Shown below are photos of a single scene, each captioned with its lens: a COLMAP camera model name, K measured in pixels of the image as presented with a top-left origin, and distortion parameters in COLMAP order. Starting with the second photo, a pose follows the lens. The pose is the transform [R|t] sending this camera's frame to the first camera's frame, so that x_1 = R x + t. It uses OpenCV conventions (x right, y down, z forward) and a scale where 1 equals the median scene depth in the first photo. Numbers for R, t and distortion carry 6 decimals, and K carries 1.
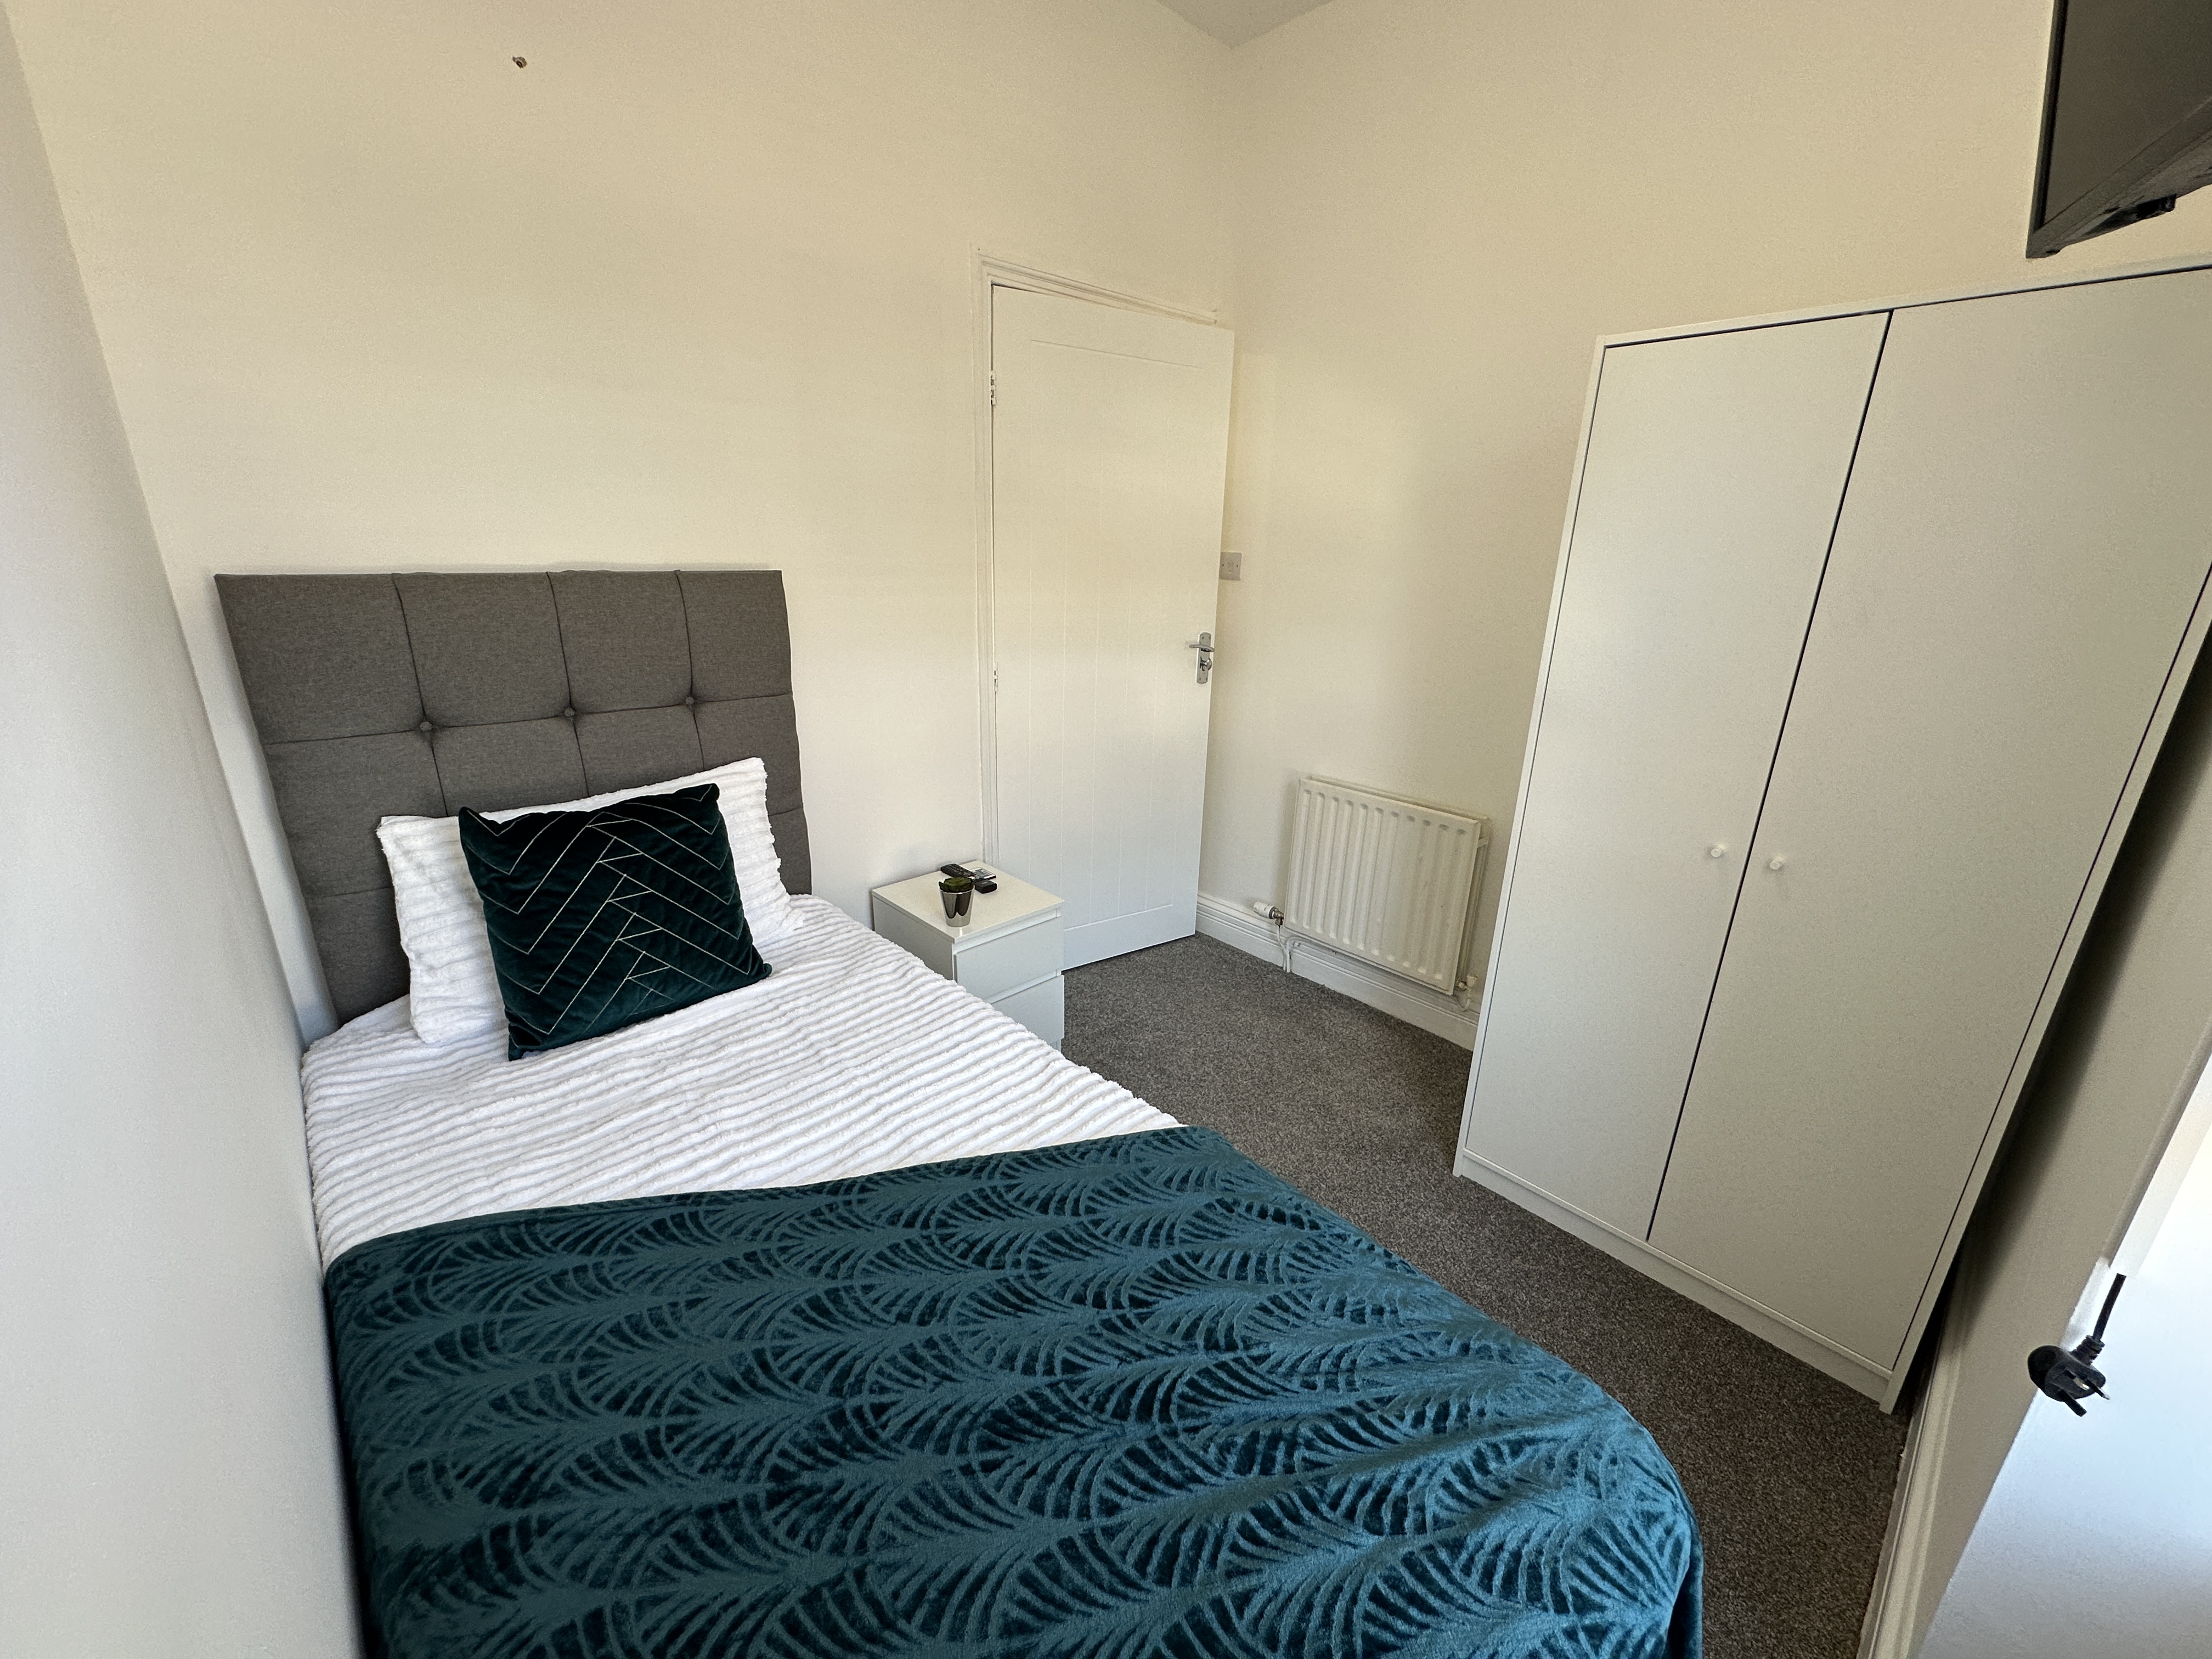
lens RADIAL K [[861.2, 0, 1103.6], [0, 861.2, 818.3], [0, 0, 1]] dist [0.003792, 0.000228]
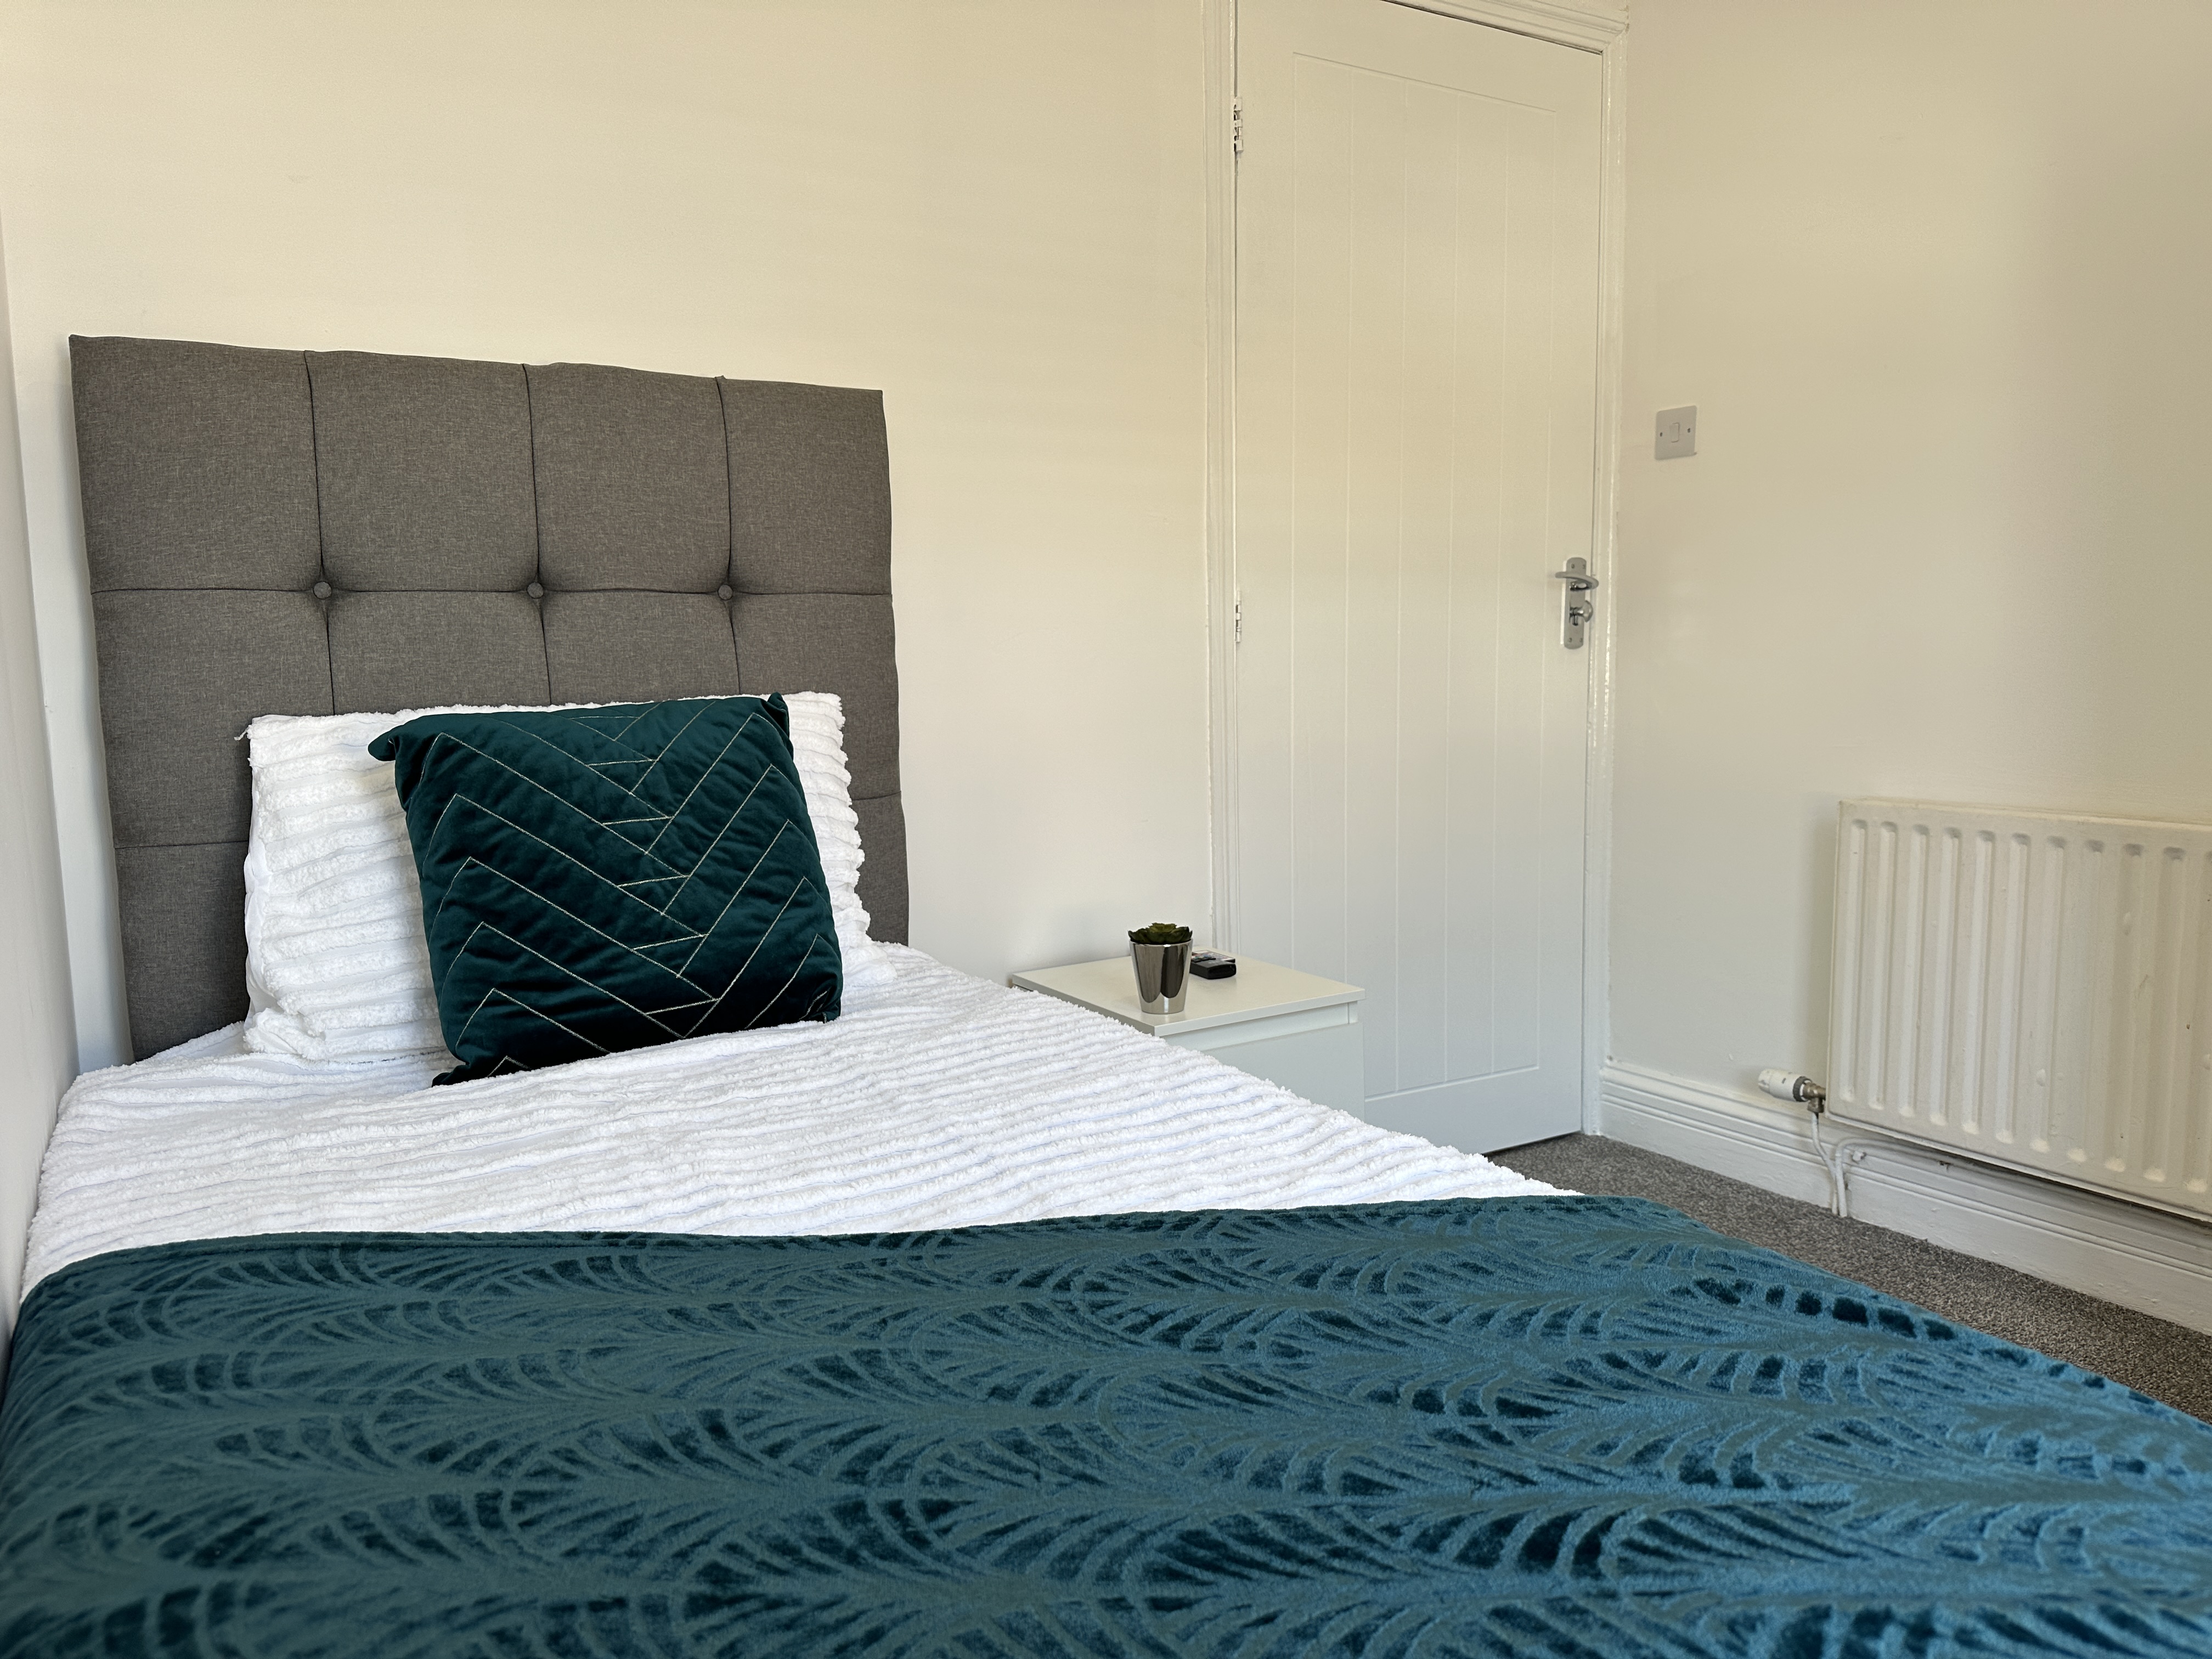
lens RADIAL K [[1527.9, 0, 1117.7], [0, 1527.9, 819.6], [0, 0, 1]] dist [0.032699, -0.032688]
pose [[0.977207, -0.020053, -0.211339, 0.011047], [-0.022229, 0.980390, -0.195809, 0.378023], [0.211122, 0.196044, 0.957598, 0.129305]]
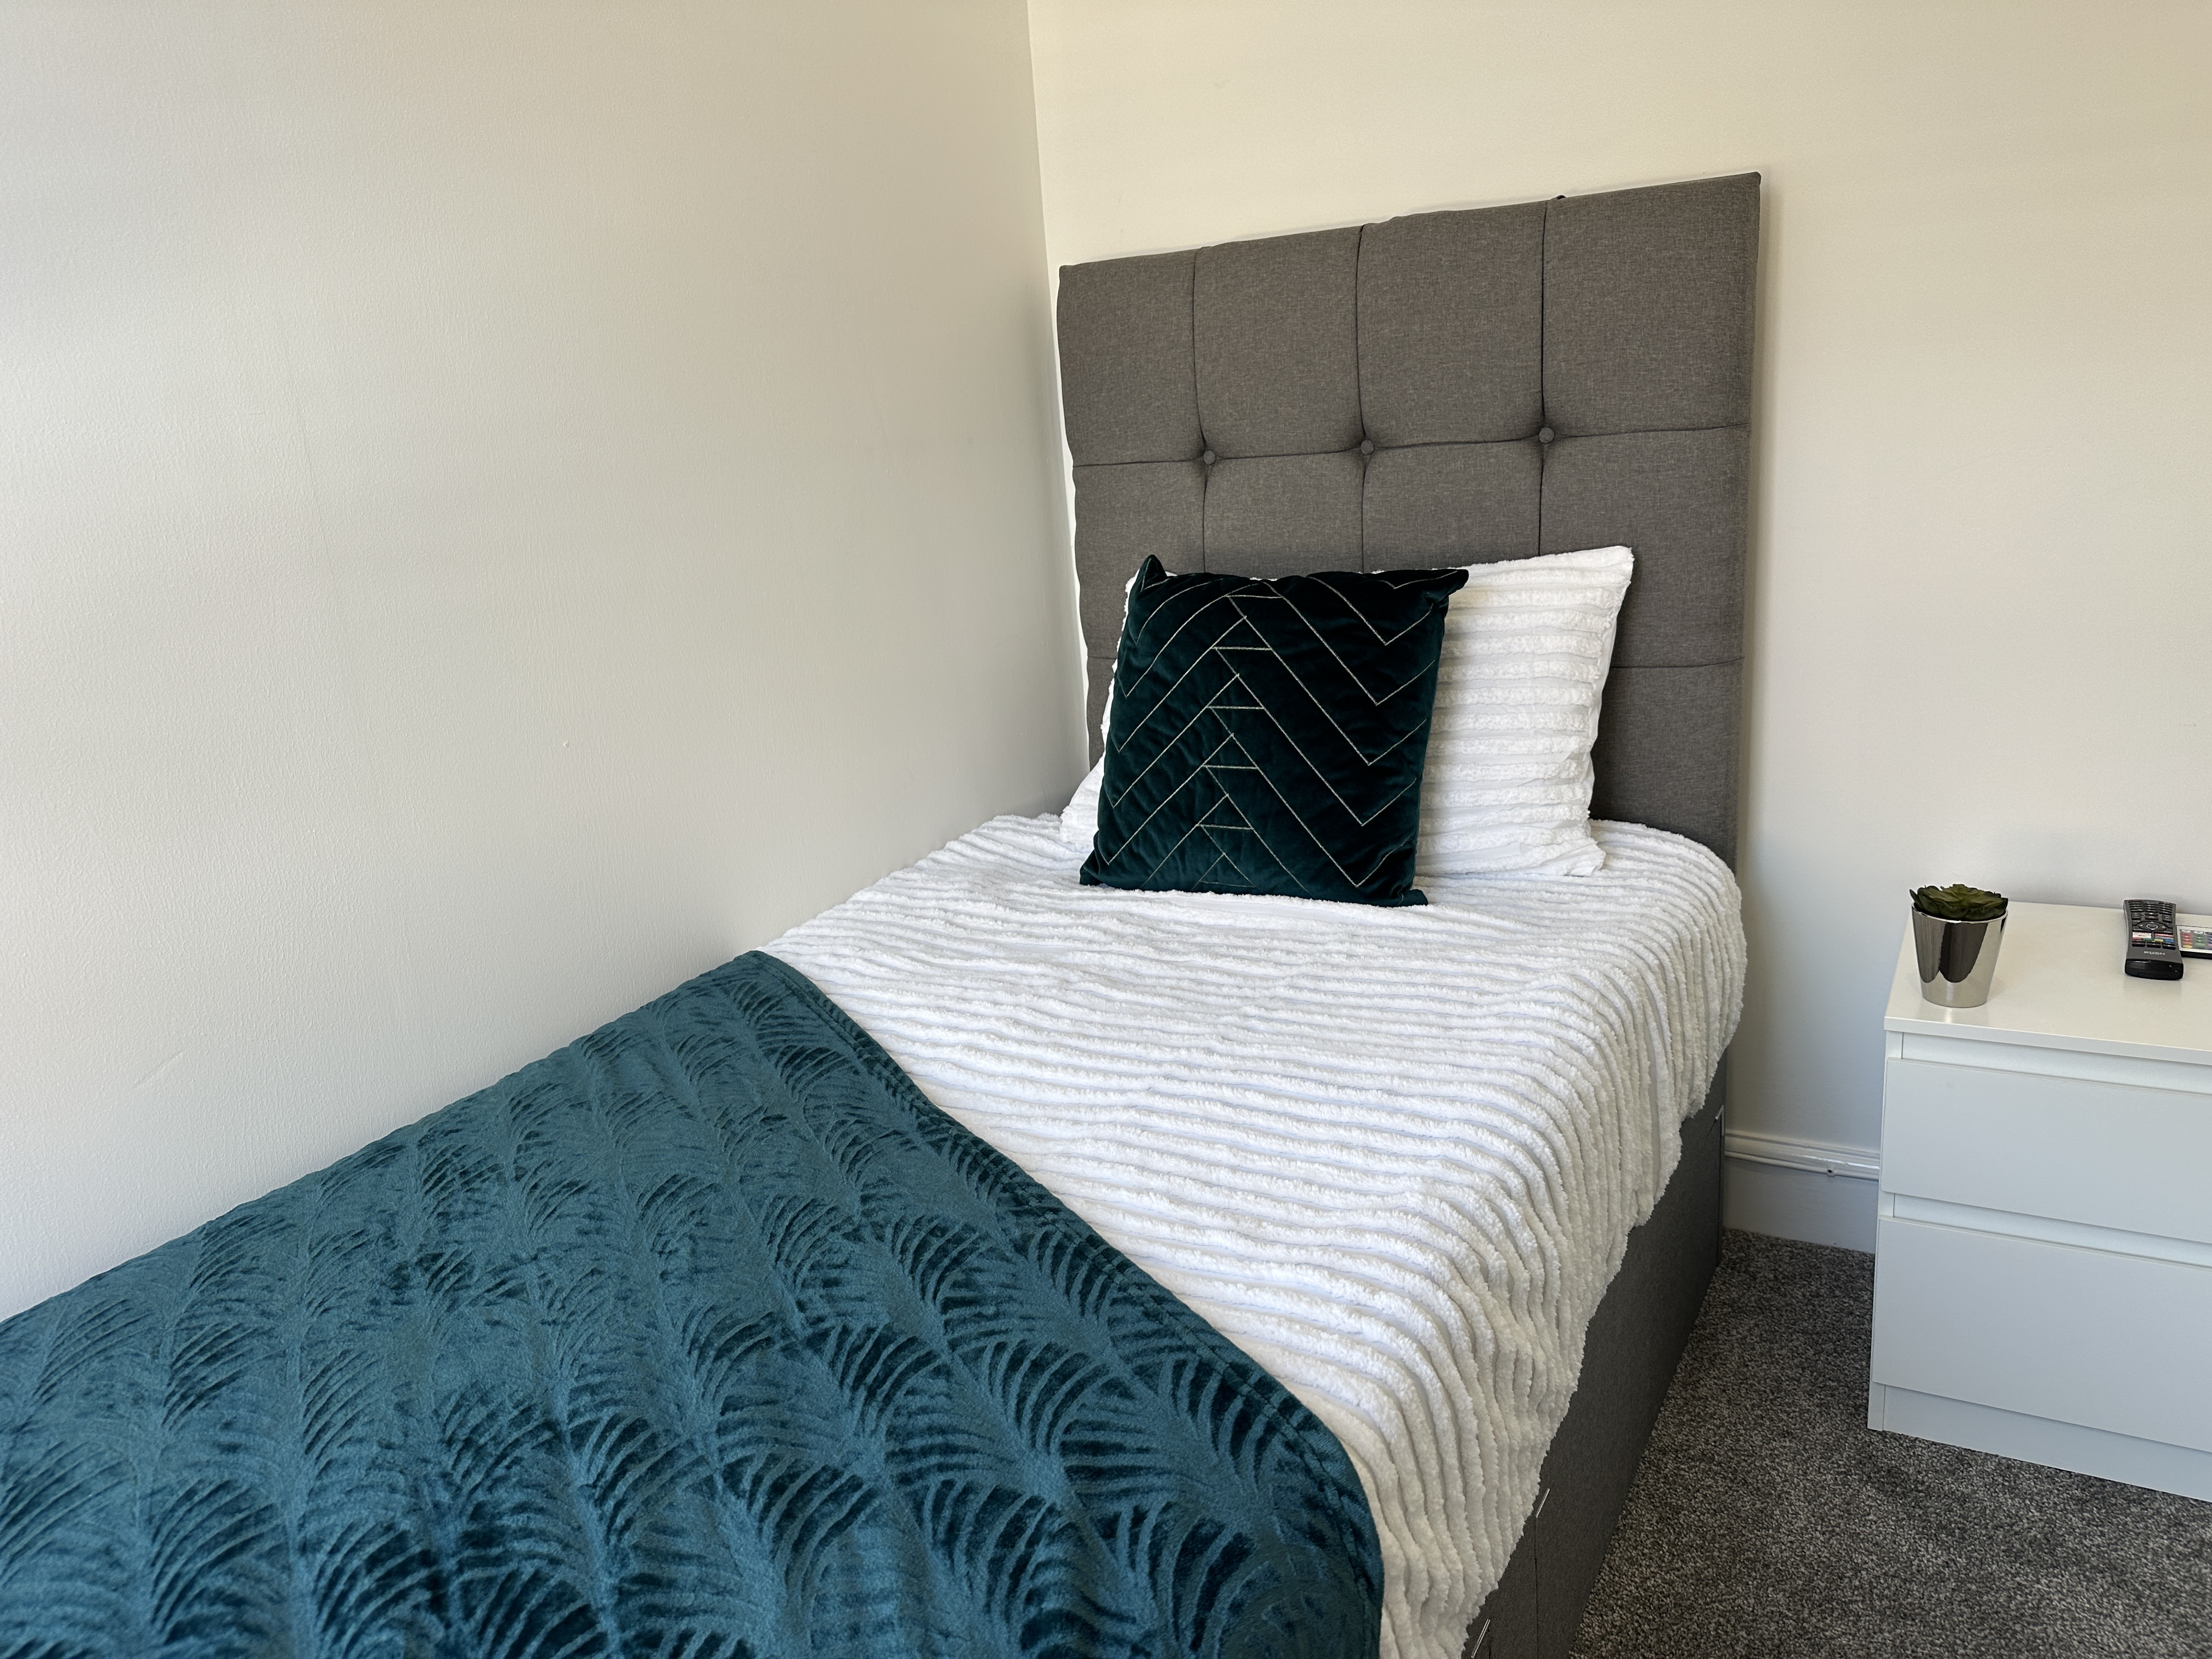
lens RADIAL K [[1527.9, 0, 1110.9], [0, 1527.9, 838.3], [0, 0, 1]] dist [0.032699, -0.032688]
pose [[0.298299, 0.212912, -0.930423, 0.731712], [-0.211480, 0.965318, 0.153096, 0.041341], [0.930749, 0.151097, 0.332980, 0.761675]]
